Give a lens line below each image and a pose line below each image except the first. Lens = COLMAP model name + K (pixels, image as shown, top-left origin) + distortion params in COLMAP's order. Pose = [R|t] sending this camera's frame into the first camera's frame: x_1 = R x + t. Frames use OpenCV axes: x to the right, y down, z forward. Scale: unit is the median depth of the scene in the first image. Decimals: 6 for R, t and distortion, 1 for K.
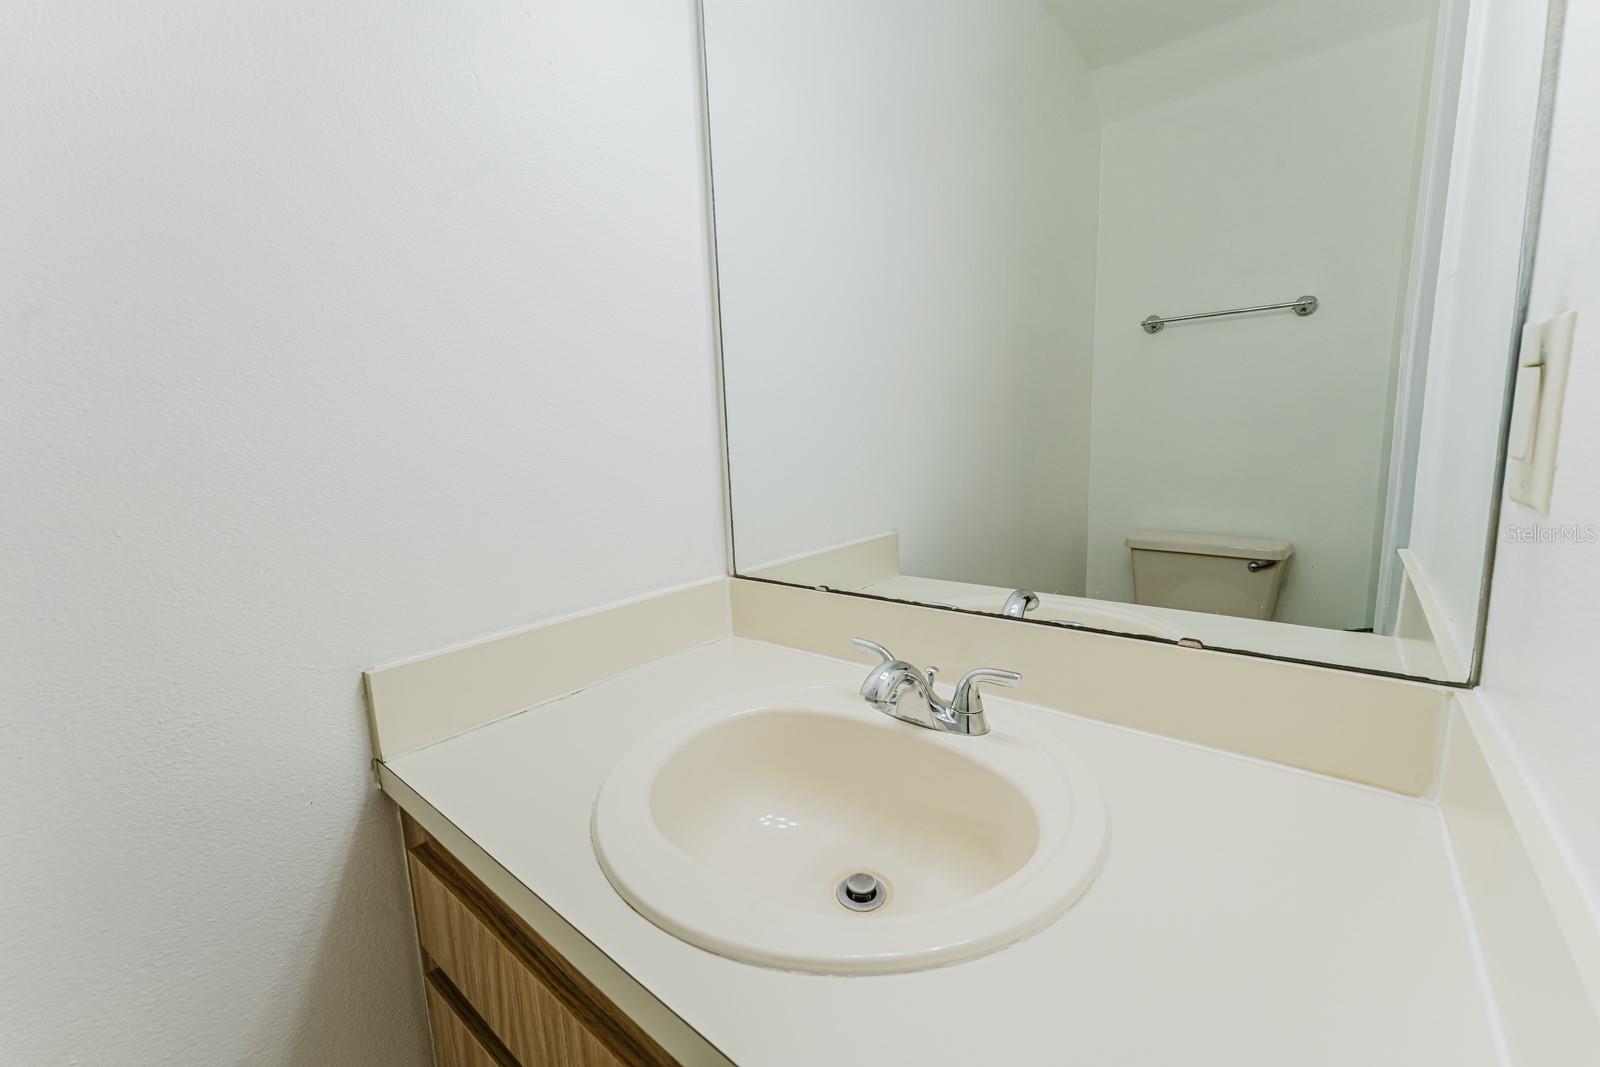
lens RADIAL K [[645.2, 0, 800.2], [0, 645.2, 536.2], [0, 0, 1]] dist [-0.001683, 0.001303]
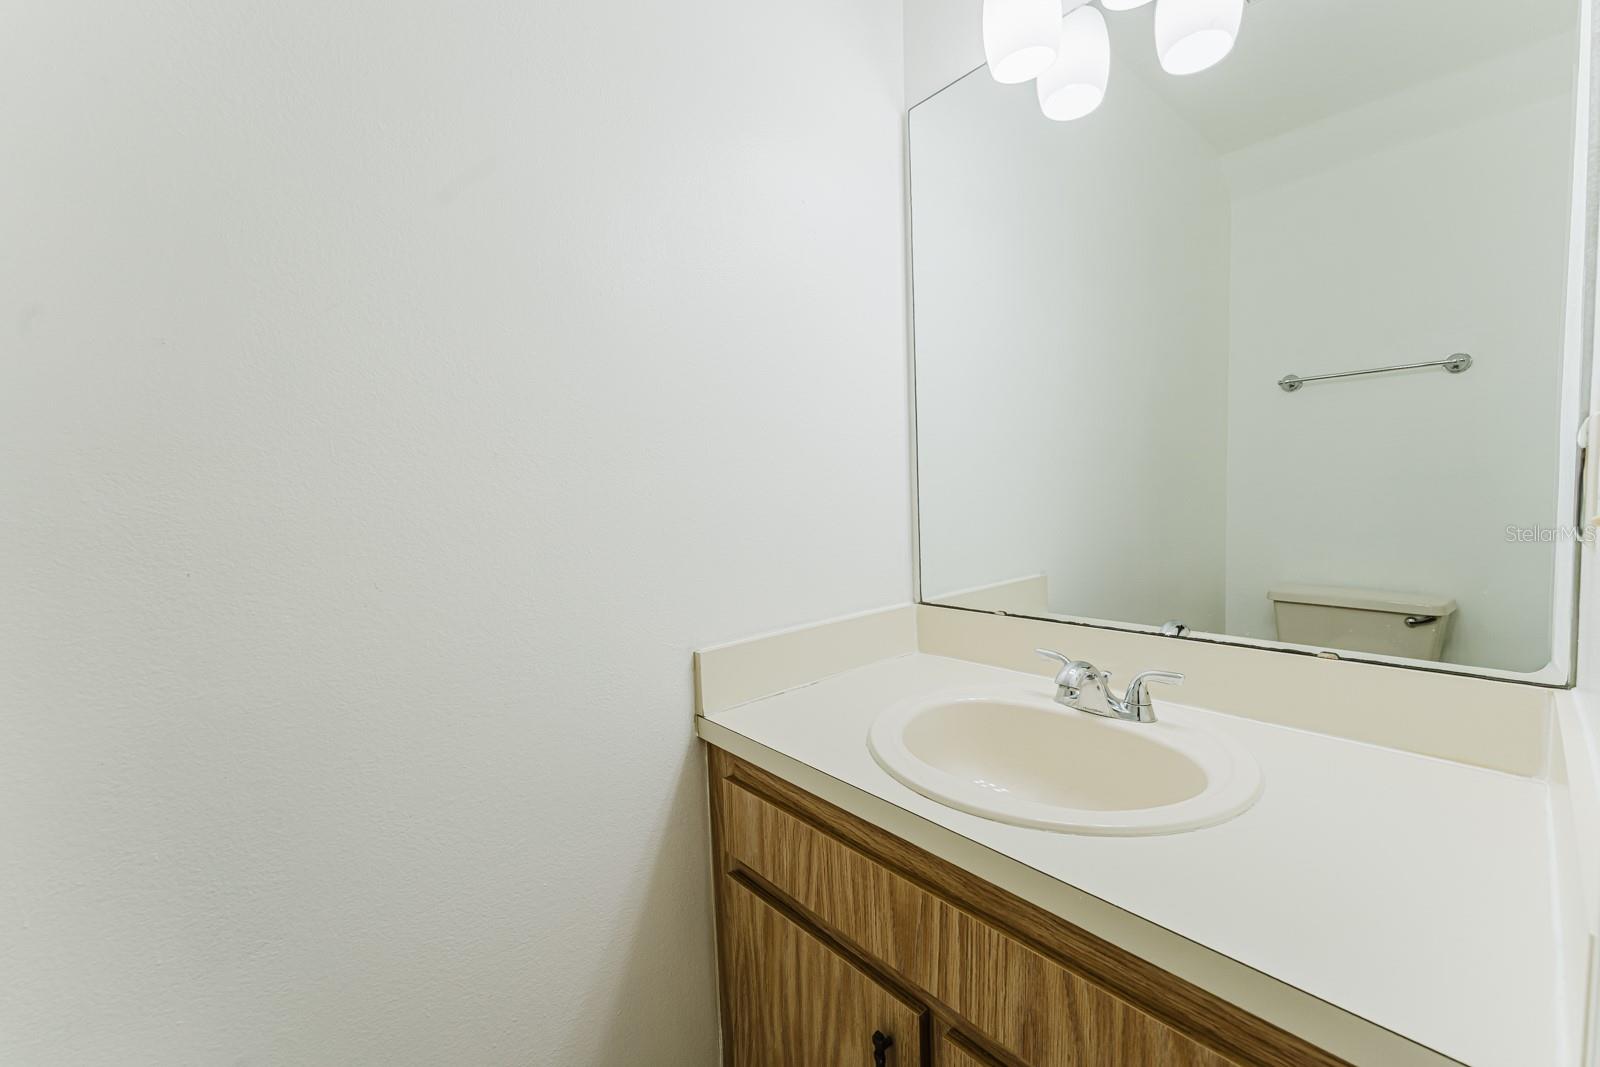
lens RADIAL K [[645.2, 0, 799.8], [0, 645.2, 533.7], [0, 0, 1]] dist [-0.001683, 0.001303]
pose [[0.987293, 0.014556, -0.158242, -0.206867], [-0.027510, 0.996416, -0.079984, 0.052190], [0.156511, 0.083321, 0.984155, -0.396946]]
